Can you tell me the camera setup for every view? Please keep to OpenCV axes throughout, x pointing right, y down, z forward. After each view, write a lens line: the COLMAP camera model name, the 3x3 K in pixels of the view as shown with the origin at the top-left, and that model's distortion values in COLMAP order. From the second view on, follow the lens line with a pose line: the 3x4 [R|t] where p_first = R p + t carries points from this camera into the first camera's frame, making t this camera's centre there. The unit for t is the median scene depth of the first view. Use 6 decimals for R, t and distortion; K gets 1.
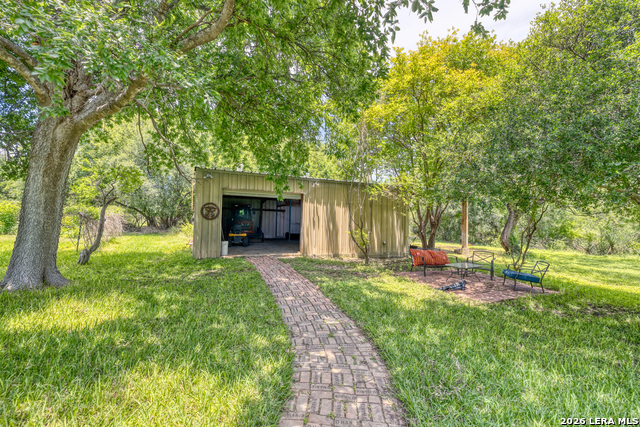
lens RADIAL K [[270.0, 0, 320.0], [0, 270.0, 213.5], [0, 0, 1]] dist [0.000378, 0.000195]
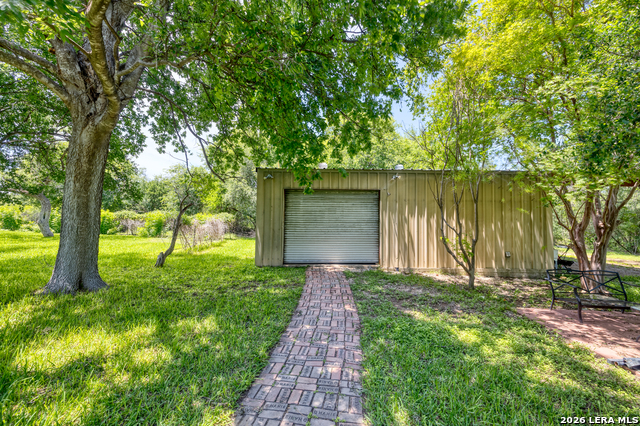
lens RADIAL K [[270.0, 0, 320.0], [0, 270.0, 213.0], [0, 0, 1]] dist [0.000378, 0.000195]
pose [[0.911458, -0.026764, -0.410523, 0.118125], [0.020927, 0.999606, -0.018707, 0.008245], [0.410861, 0.008459, 0.911659, 0.239946]]
